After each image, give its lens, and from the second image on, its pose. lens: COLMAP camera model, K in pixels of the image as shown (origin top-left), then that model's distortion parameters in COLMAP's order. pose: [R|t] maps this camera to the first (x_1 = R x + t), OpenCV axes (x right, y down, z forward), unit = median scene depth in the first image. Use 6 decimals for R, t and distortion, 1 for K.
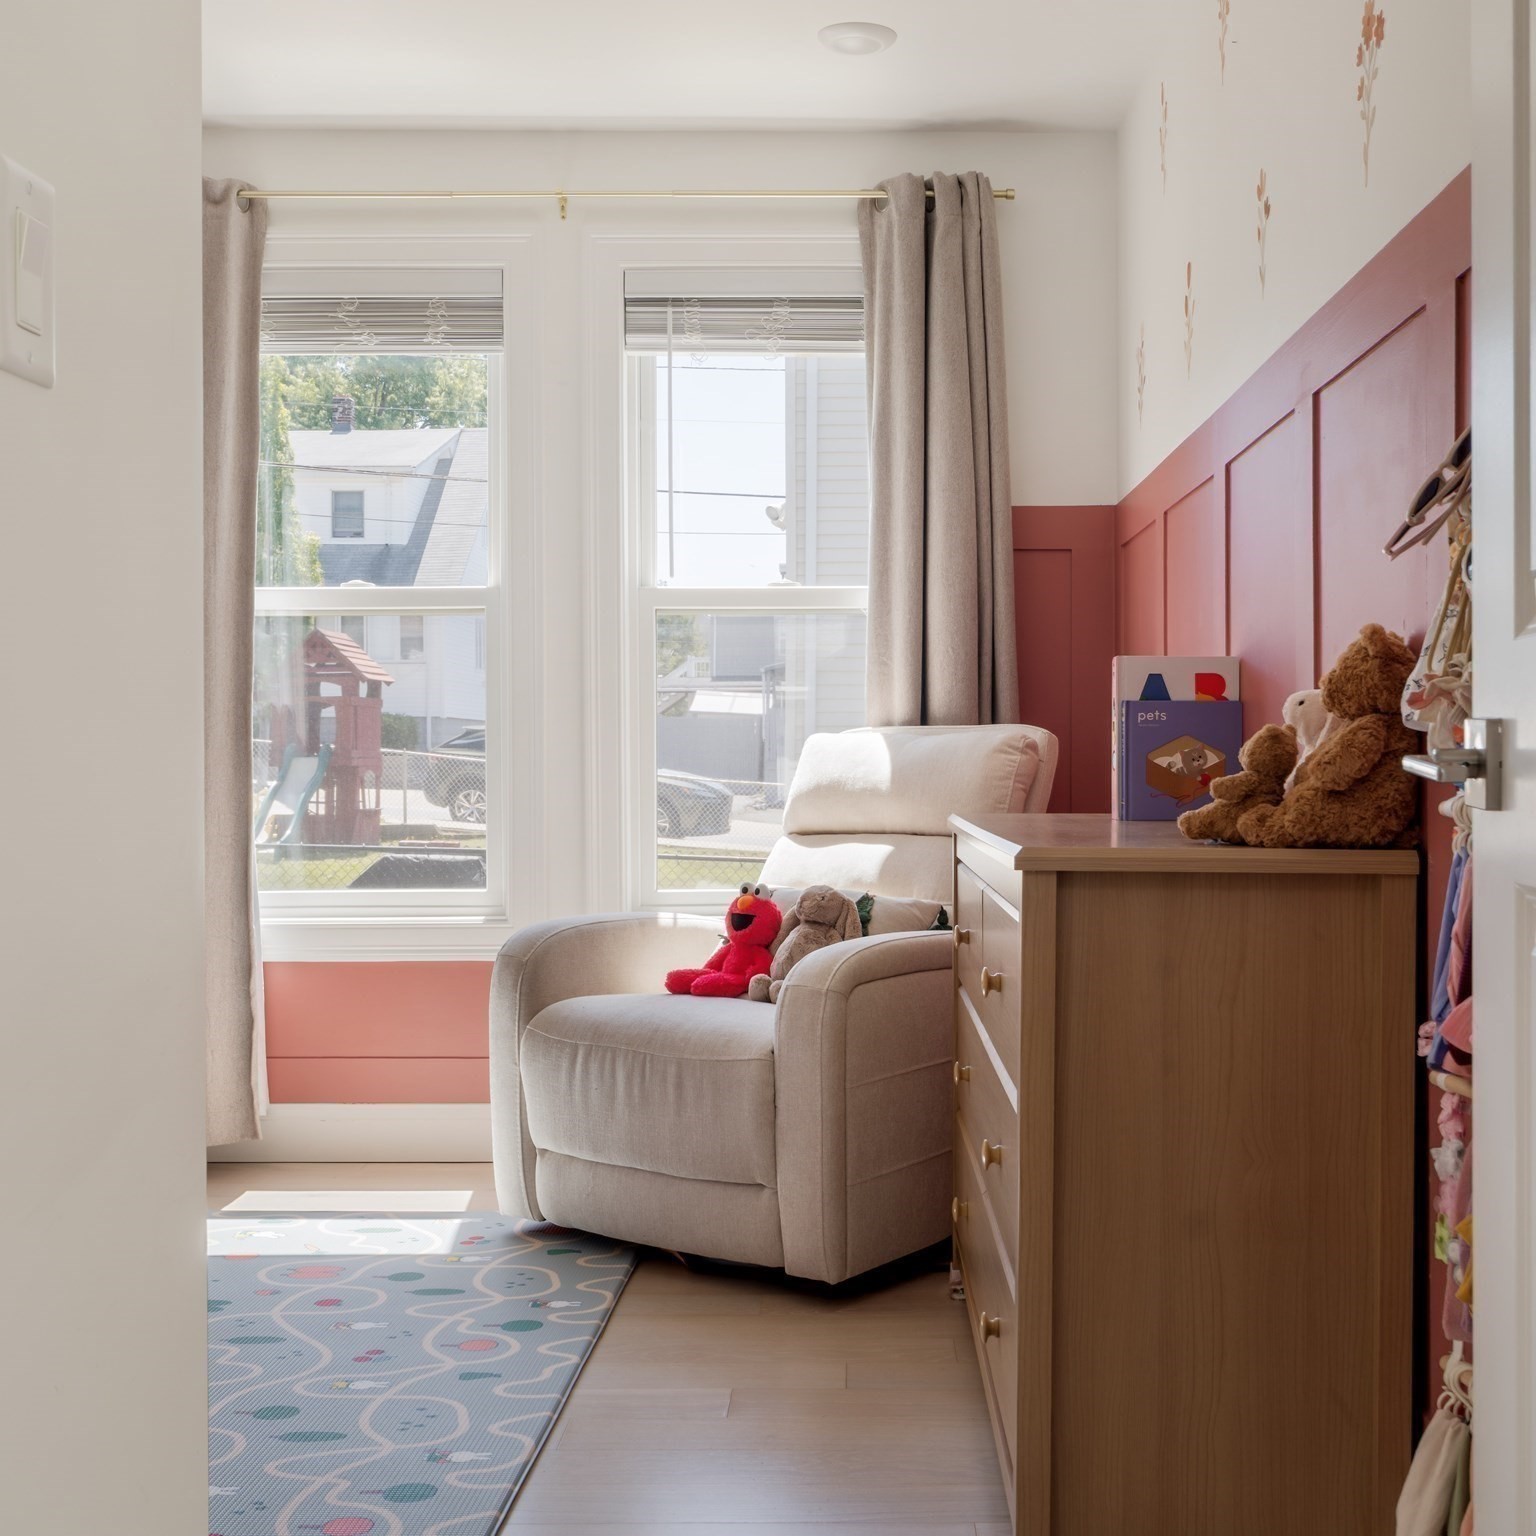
lens RADIAL K [[2089.0, 0, 769.5], [0, 2089.0, 769.7], [0, 0, 1]] dist [-0.011408, 0.000000]
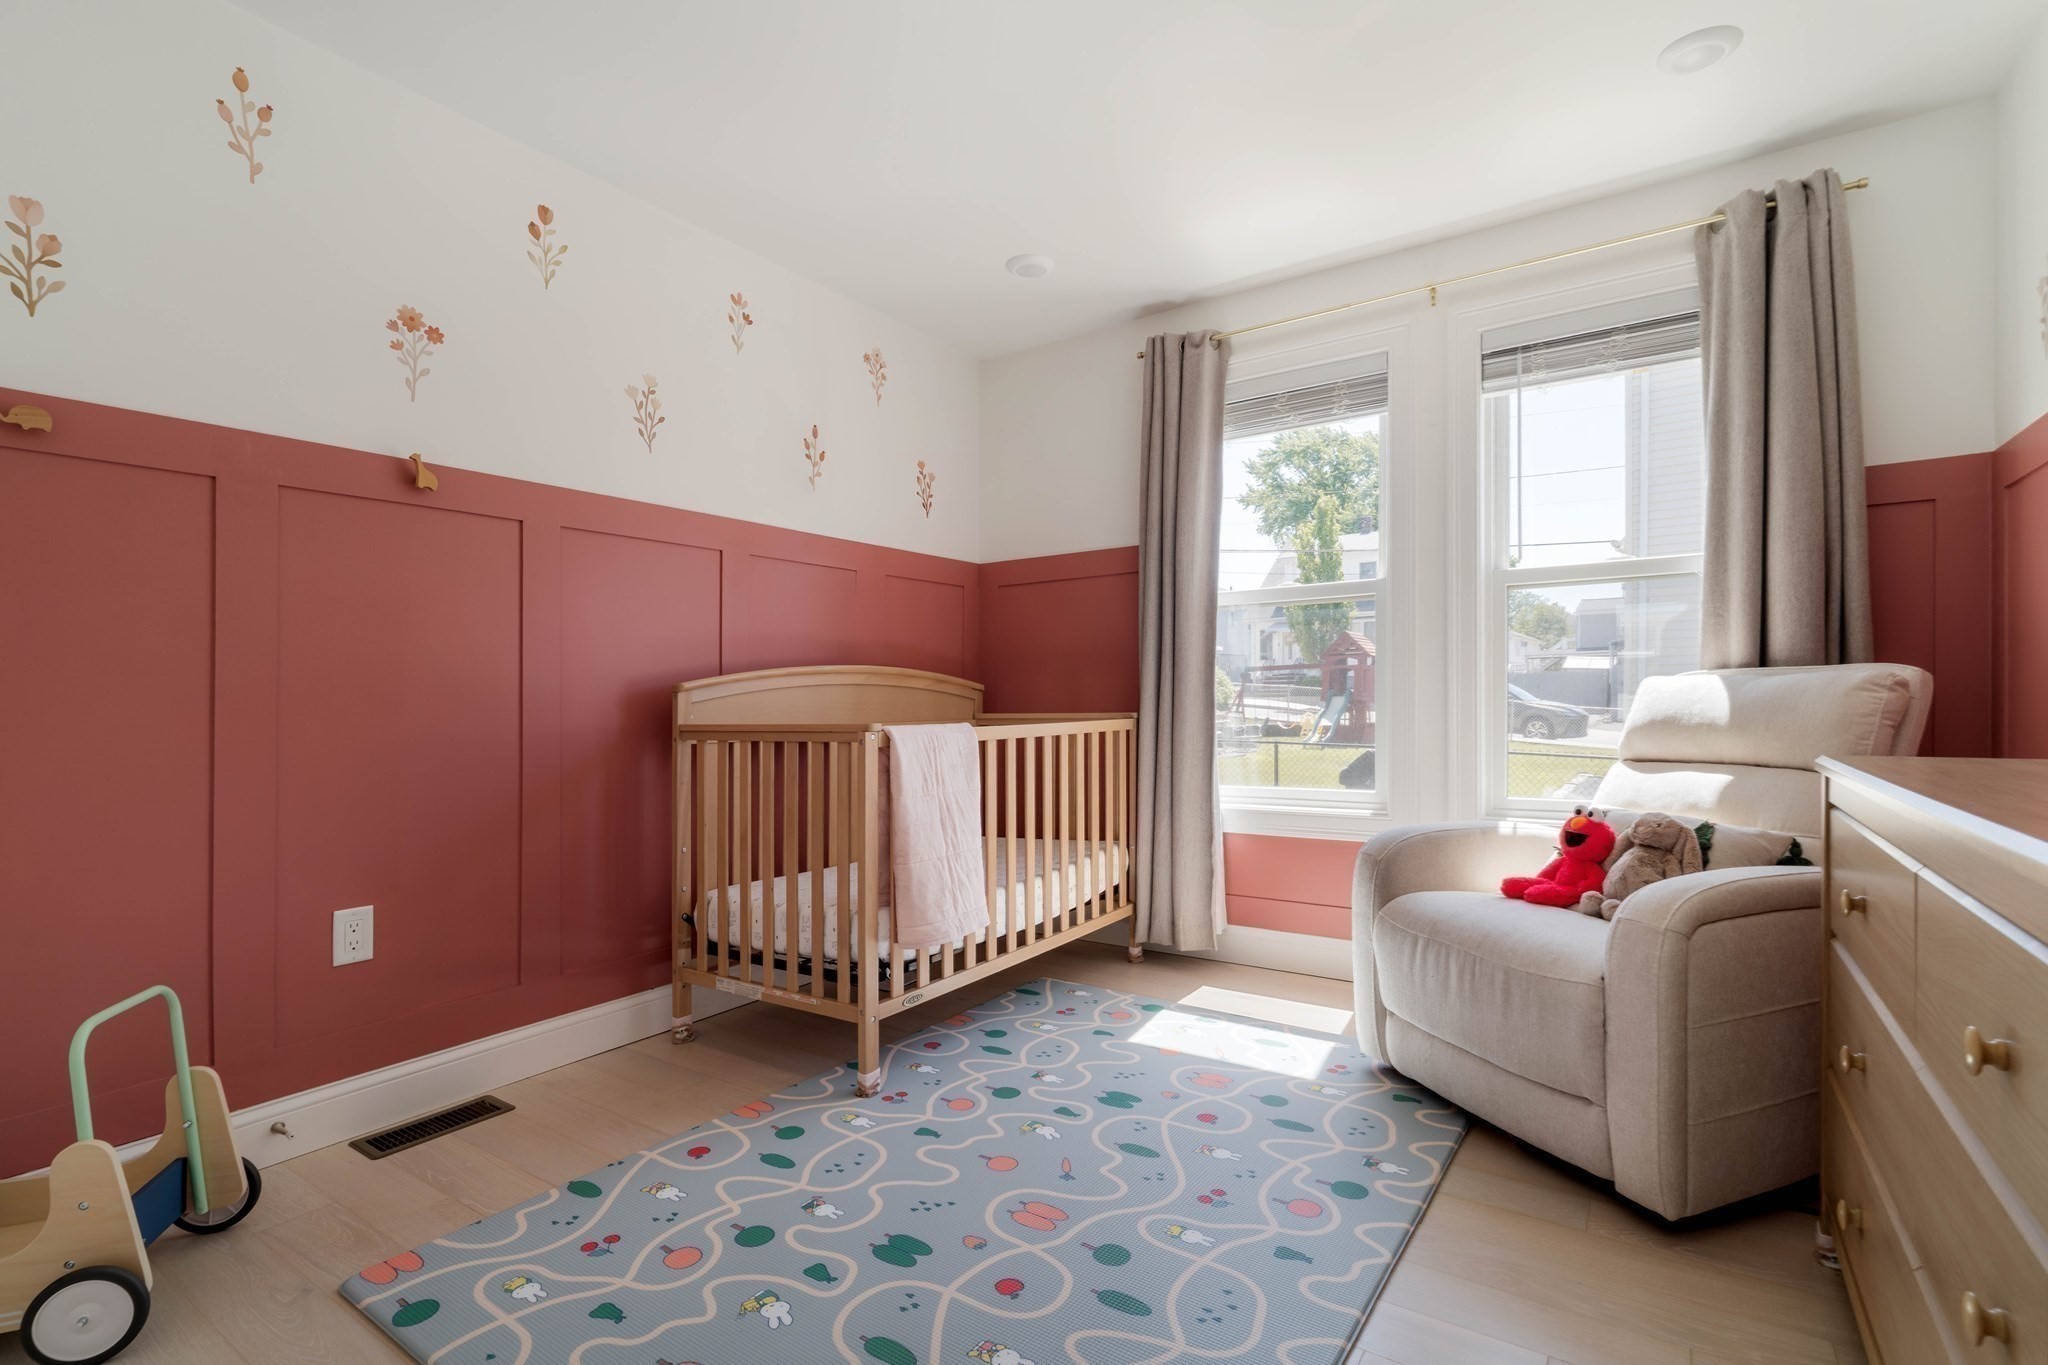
lens RADIAL K [[985.1, 0, 1010.6], [0, 985.1, 727.9], [0, 0, 1]] dist [-0.002436, 0.001586]
pose [[0.852399, 0.004463, -0.522873, 0.005000], [0.009085, 0.999686, 0.023343, -0.004669], [0.522813, -0.024647, 0.852091, 0.354805]]
